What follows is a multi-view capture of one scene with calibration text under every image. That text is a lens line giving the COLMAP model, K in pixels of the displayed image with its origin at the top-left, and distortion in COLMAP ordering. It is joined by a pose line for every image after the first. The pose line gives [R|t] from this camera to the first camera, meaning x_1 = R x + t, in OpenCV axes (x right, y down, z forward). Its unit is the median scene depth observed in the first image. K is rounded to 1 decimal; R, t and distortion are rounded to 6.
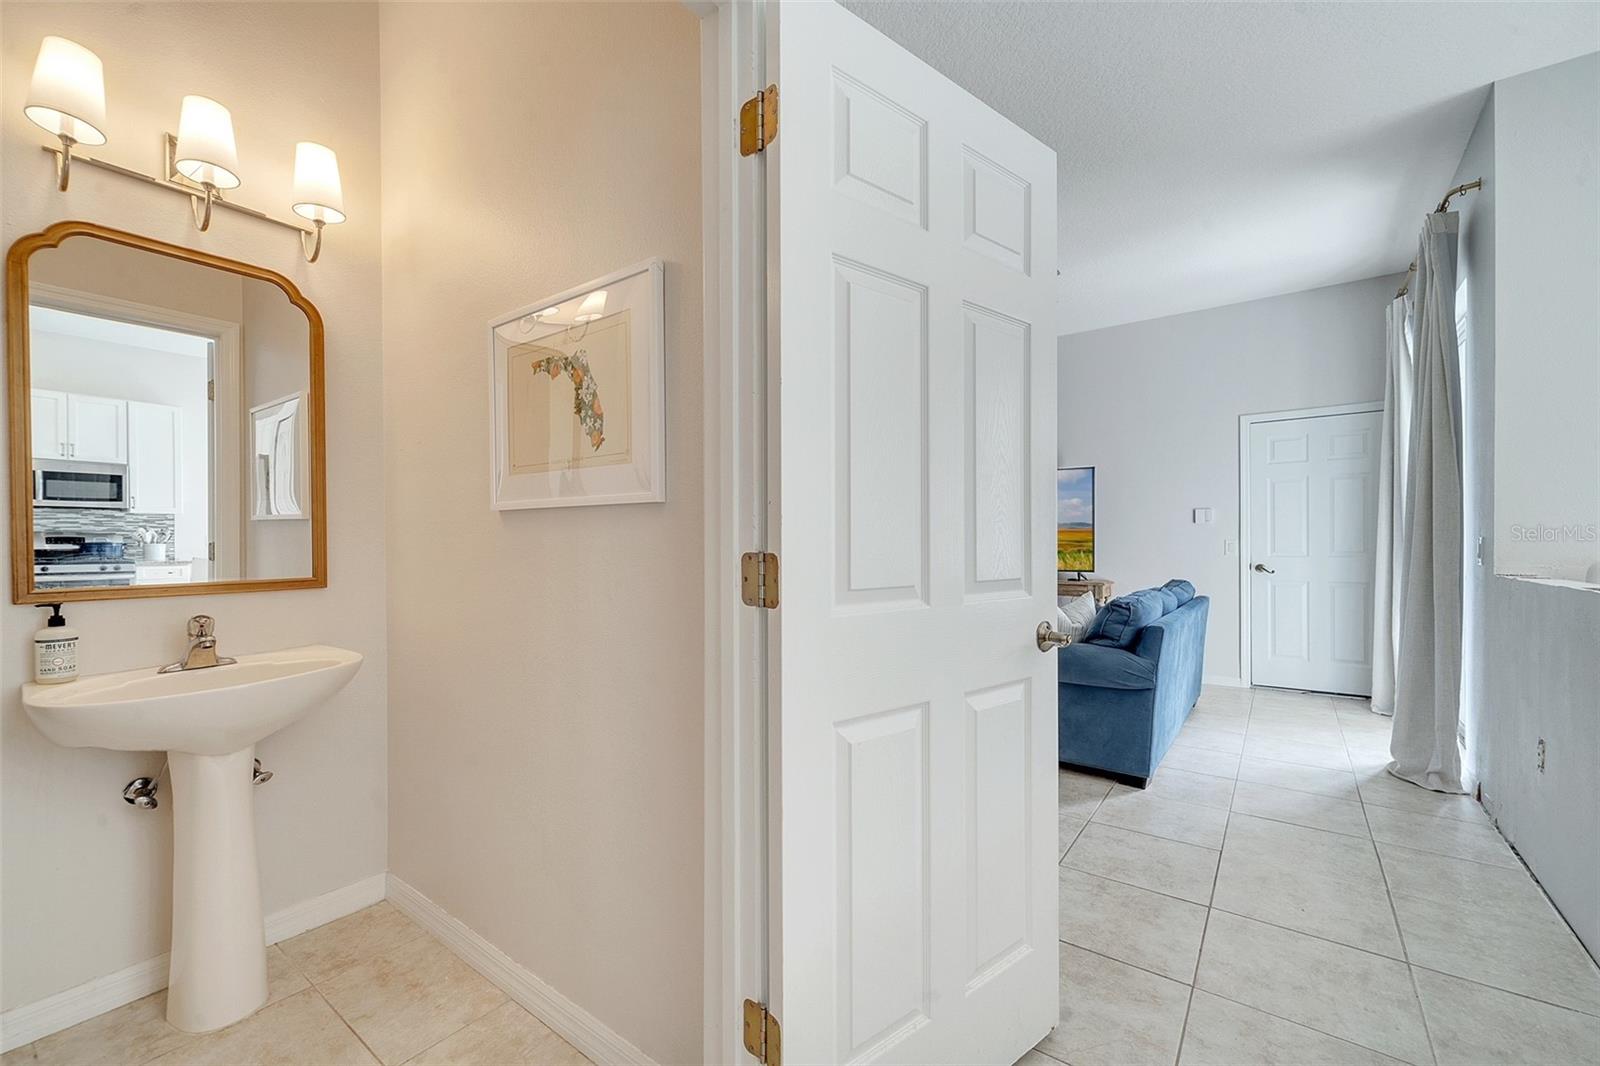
lens RADIAL K [[649.7, 0, 791.1], [0, 649.7, 547.5], [0, 0, 1]] dist [0.004719, -0.001773]
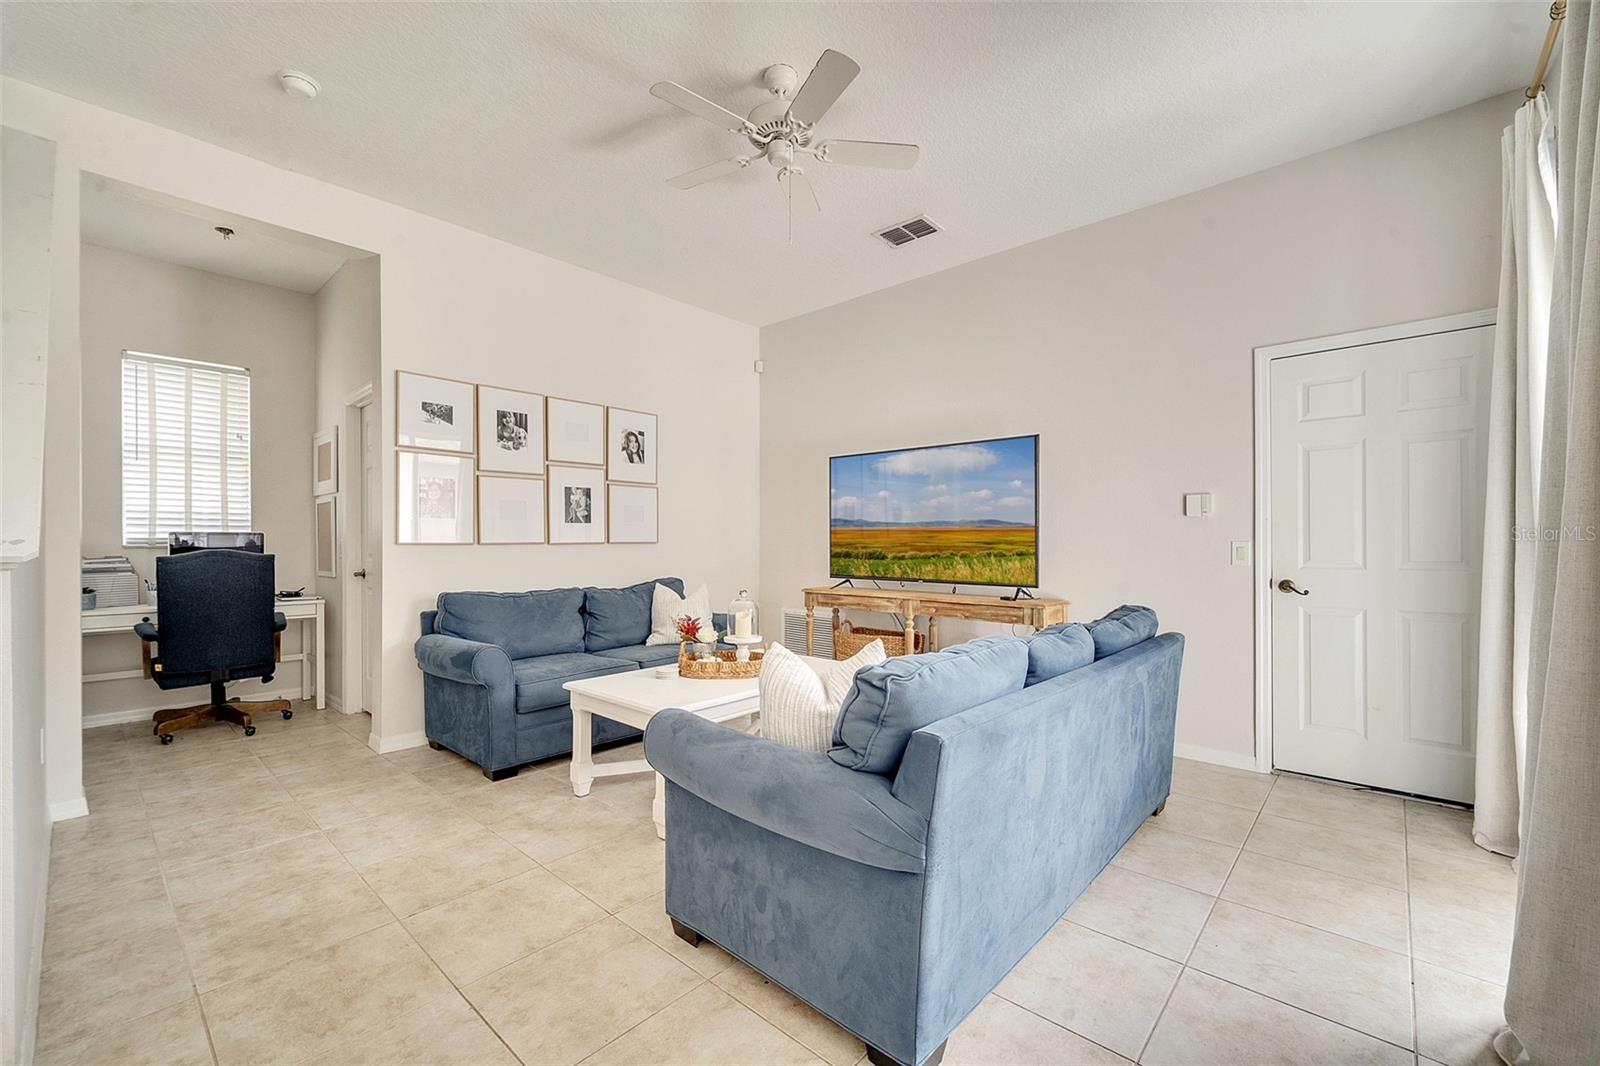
lens RADIAL K [[649.7, 0, 794.8], [0, 649.7, 545.8], [0, 0, 1]] dist [0.004719, -0.001773]
pose [[0.995828, 0.005039, -0.091109, 0.323146], [-0.005272, 0.999983, -0.002320, -0.003858], [0.091095, 0.002791, 0.995838, 0.347572]]
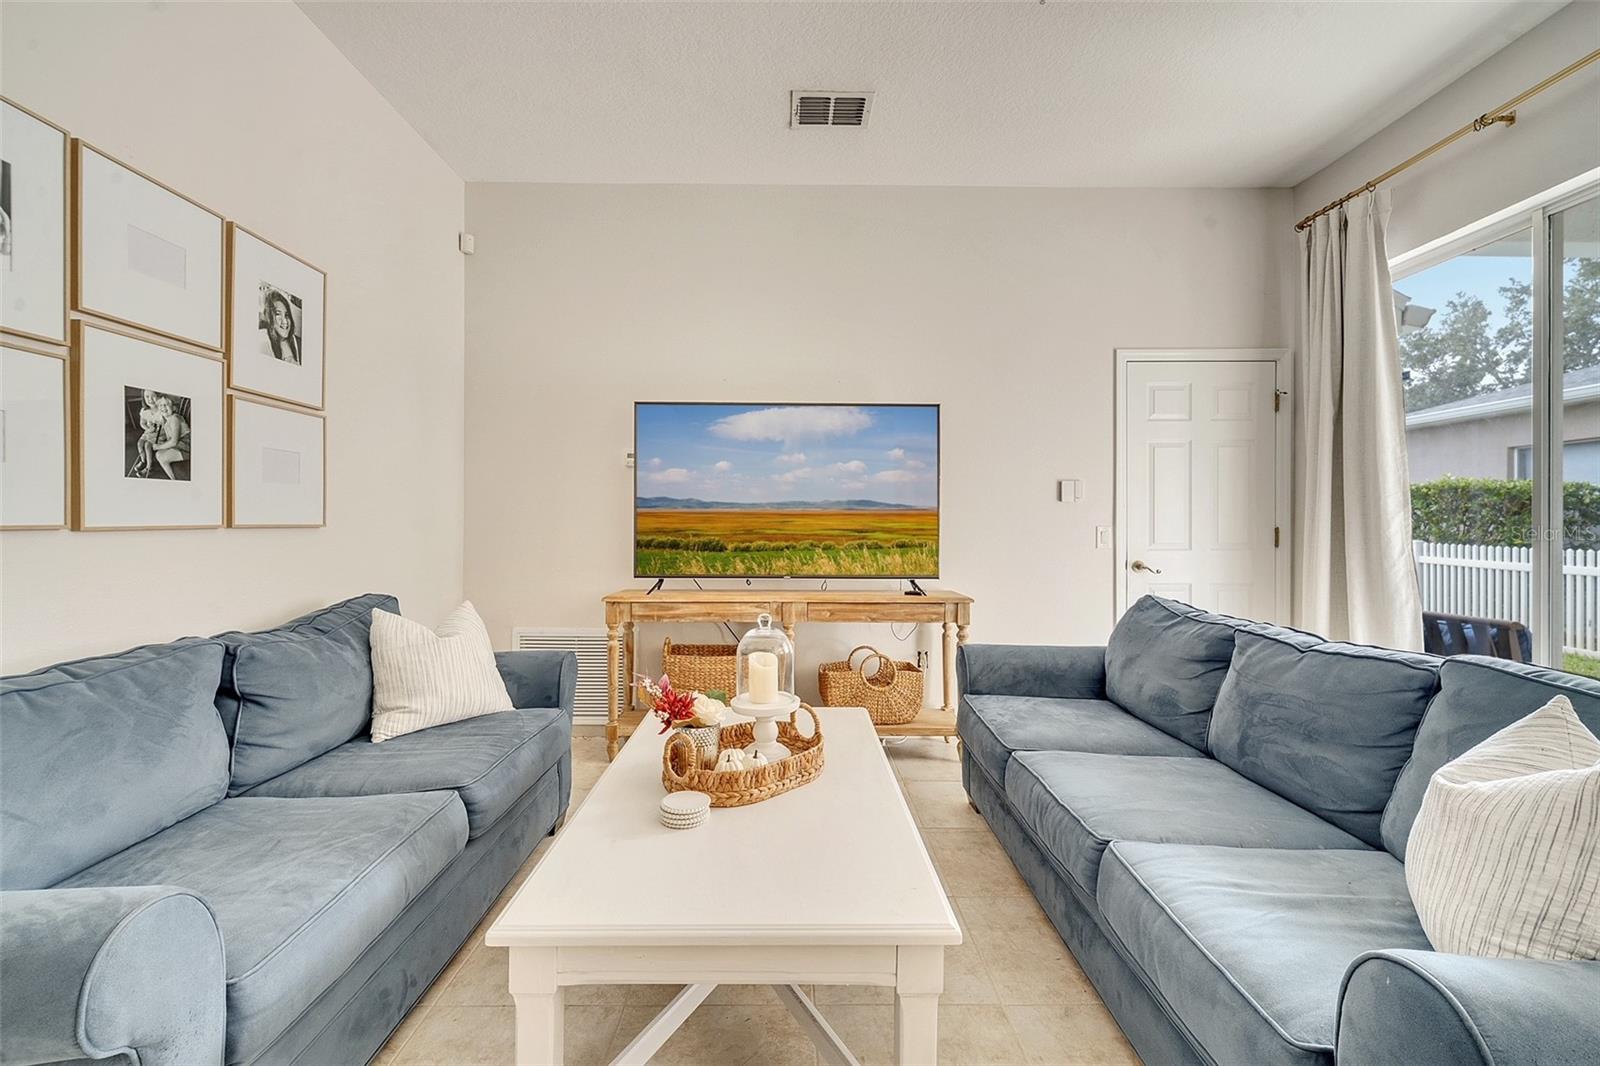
lens RADIAL K [[649.7, 0, 791.7], [0, 649.7, 530.5], [0, 0, 1]] dist [0.004719, -0.001773]
pose [[0.792880, 0.003117, 0.609370, -0.011113], [0.000295, 0.999985, -0.005498, -0.004370], [-0.609378, 0.004539, 0.792867, 0.717163]]
